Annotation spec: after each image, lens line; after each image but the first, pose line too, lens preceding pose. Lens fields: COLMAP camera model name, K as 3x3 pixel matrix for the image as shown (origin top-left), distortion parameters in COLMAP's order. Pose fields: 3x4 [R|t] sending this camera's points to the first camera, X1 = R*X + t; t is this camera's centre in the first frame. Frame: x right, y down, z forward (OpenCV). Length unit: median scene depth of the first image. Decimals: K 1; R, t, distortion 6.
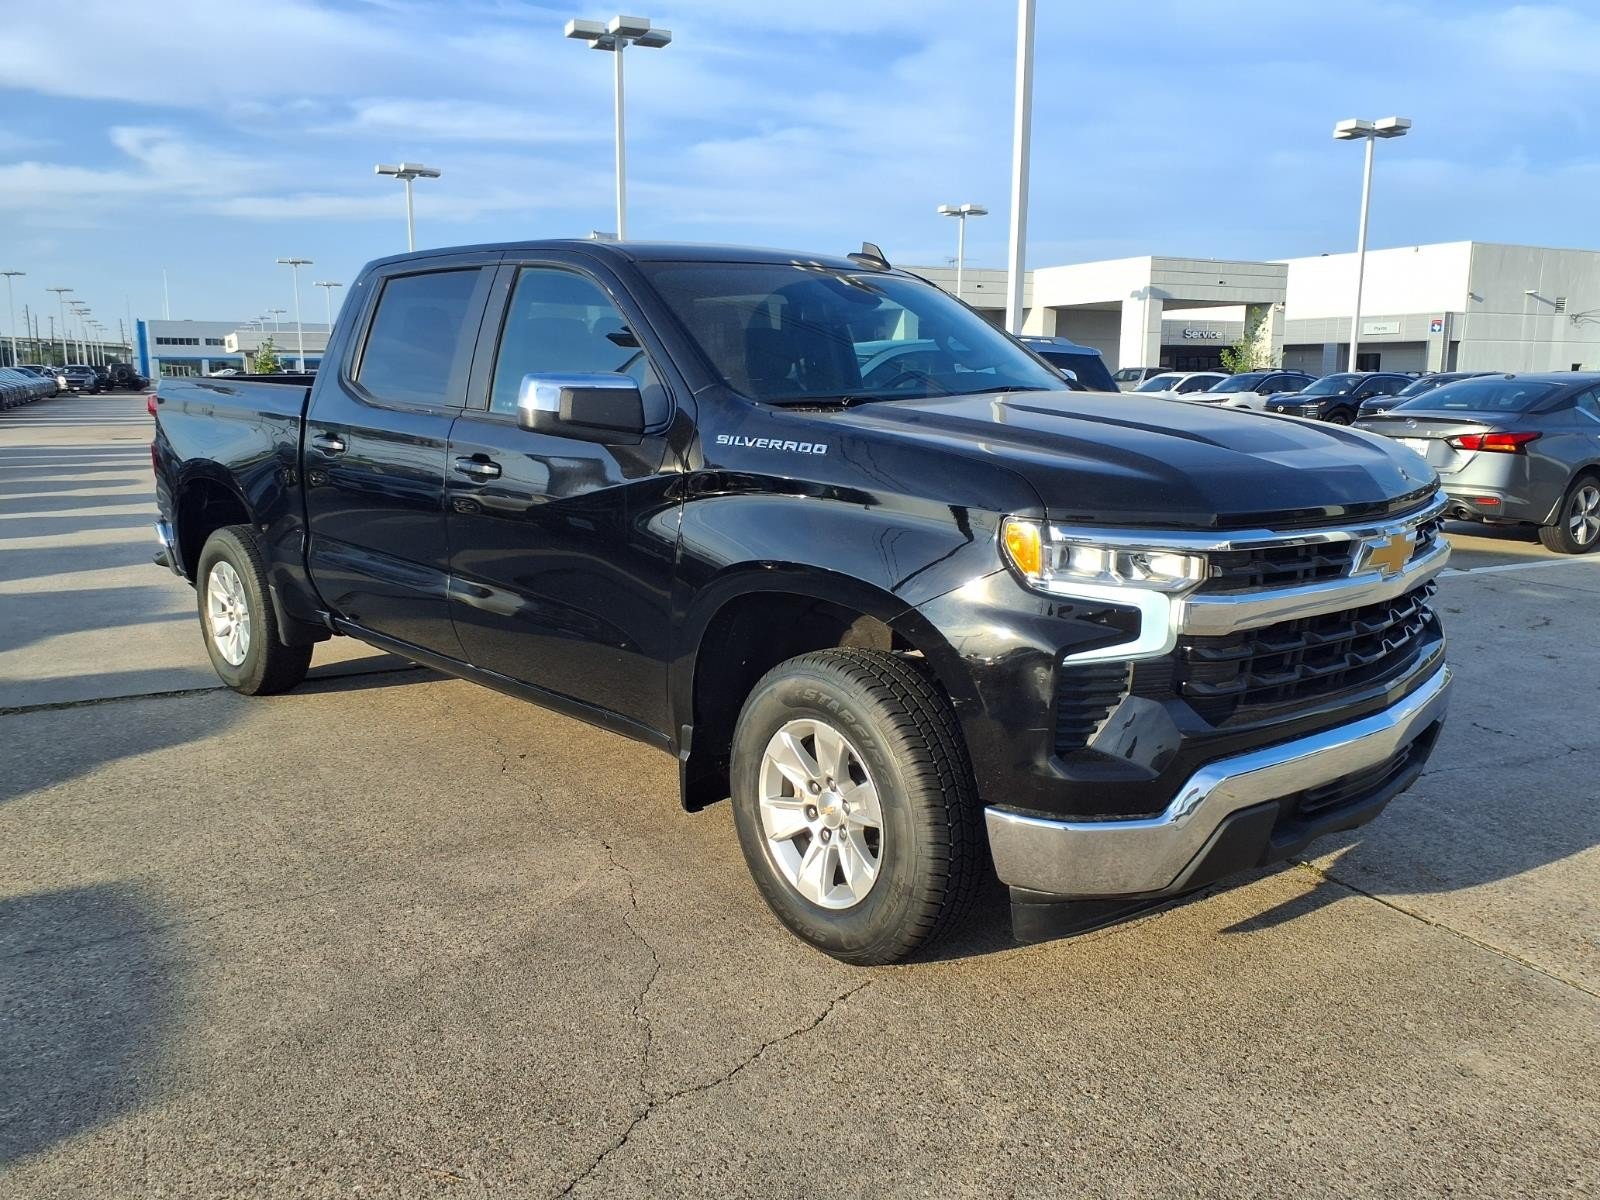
lens RADIAL K [[1315.6, 0, 804.0], [0, 1315.6, 590.7], [0, 0, 1]] dist [0.045944, -0.071829]
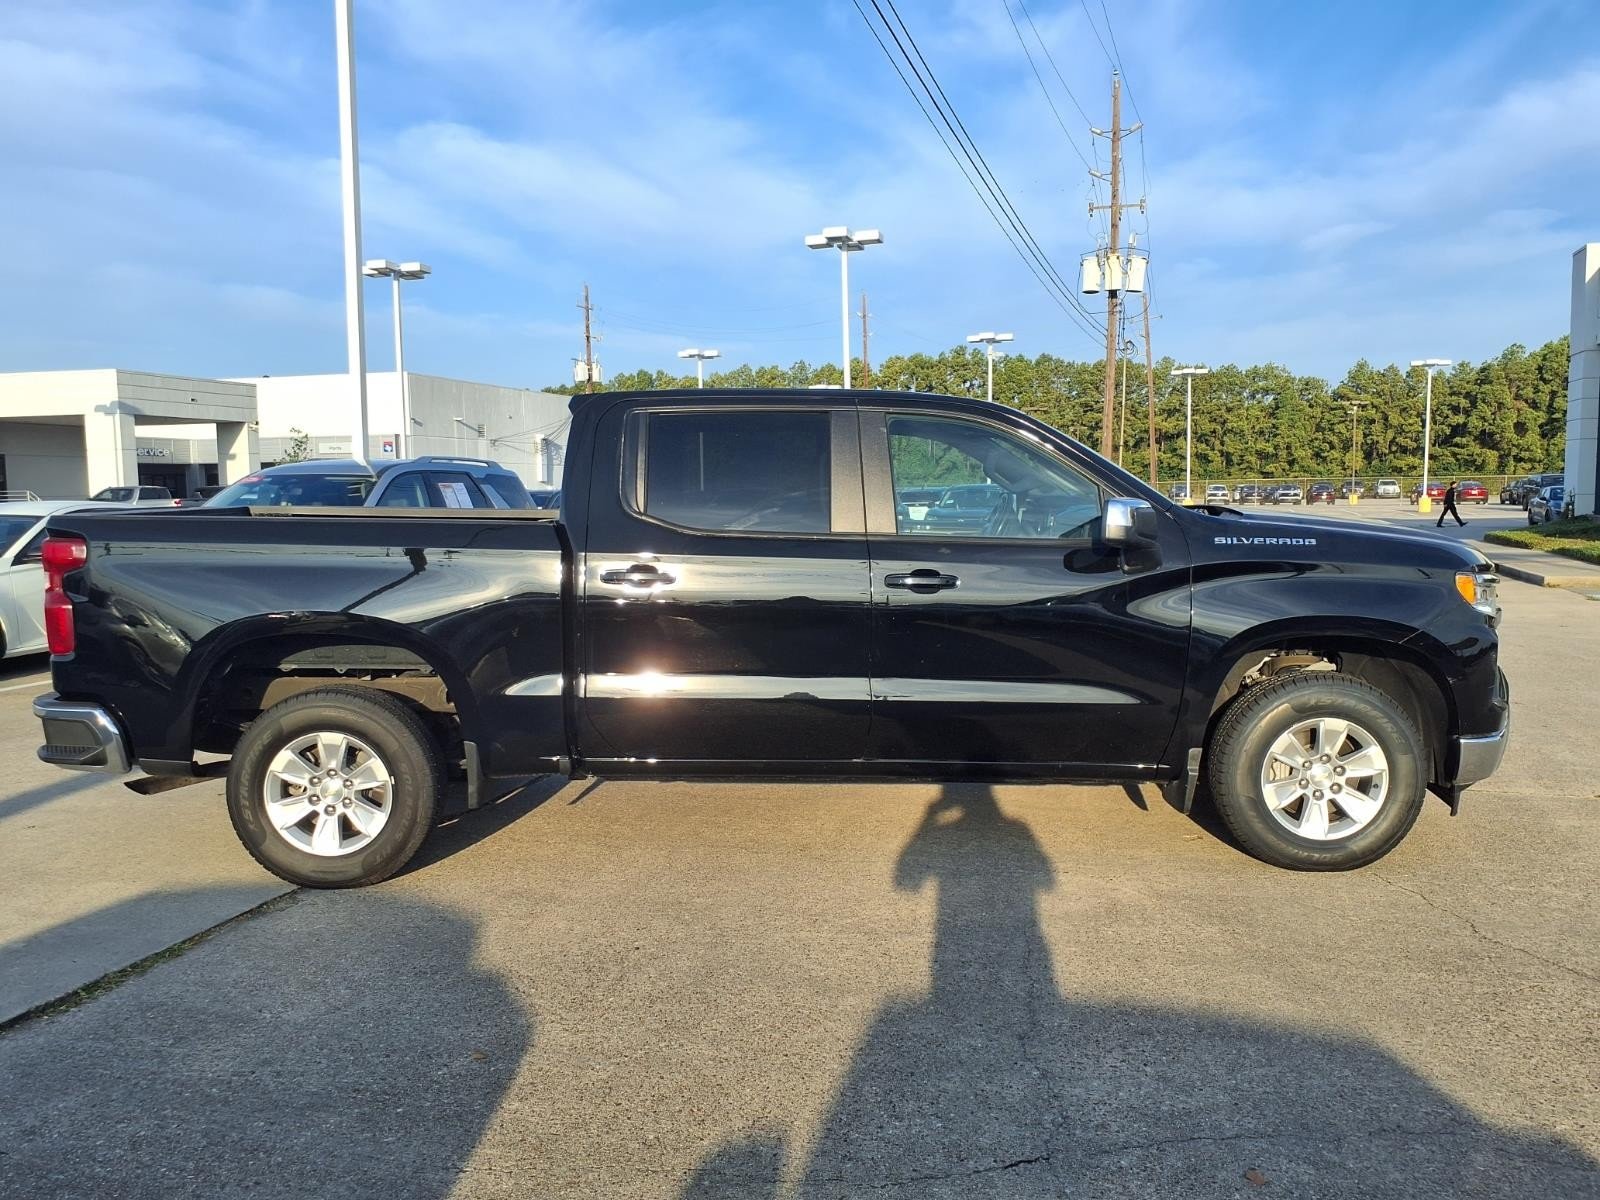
lens RADIAL K [[1315.6, 0, 800.6], [0, 1315.6, 600.0], [0, 0, 1]] dist [0.045944, -0.071829]
pose [[0.682096, -0.074660, 0.727441, -0.101605], [0.132333, 0.990953, -0.022379, -0.005635], [-0.719189, 0.111529, 0.685805, 0.024165]]
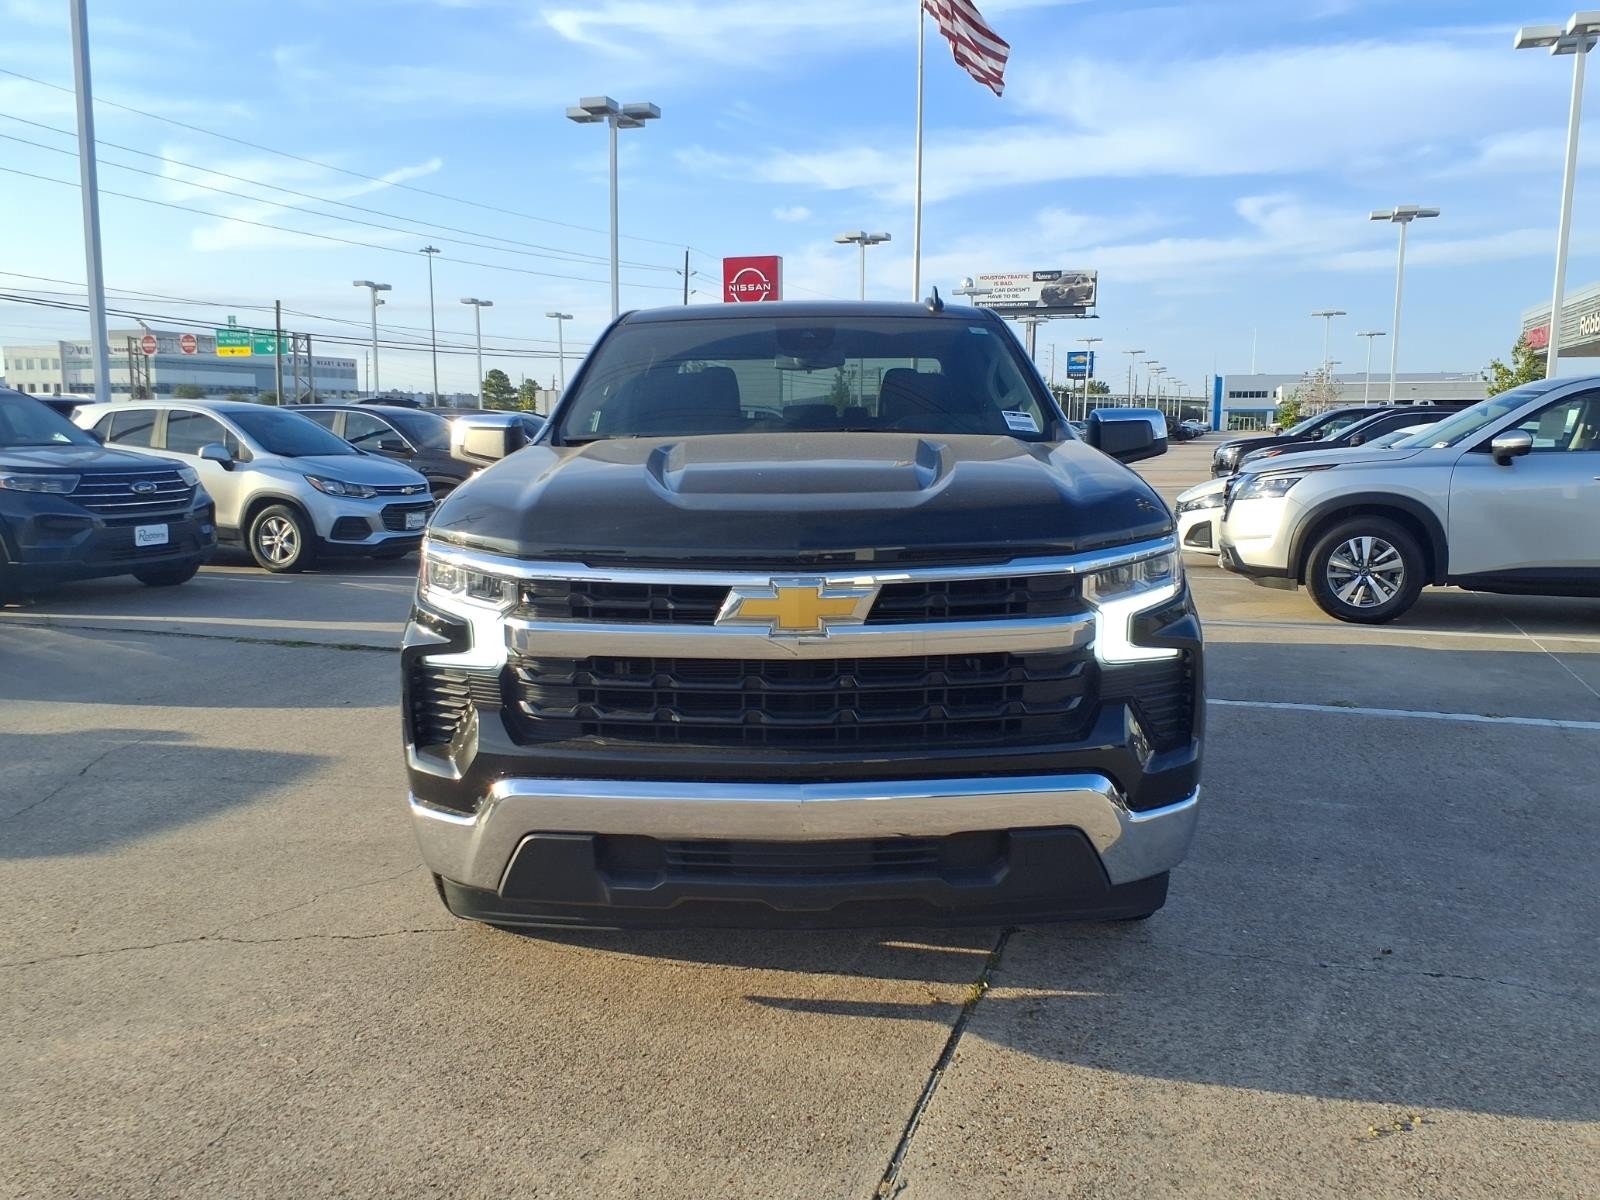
lens RADIAL K [[1315.6, 0, 803.2], [0, 1315.6, 598.7], [0, 0, 1]] dist [0.045944, -0.071829]
pose [[0.695739, 0.090430, -0.712579, 0.071212], [-0.113060, 0.993464, 0.015688, -0.003341], [0.709341, 0.069650, 0.701416, 0.024604]]
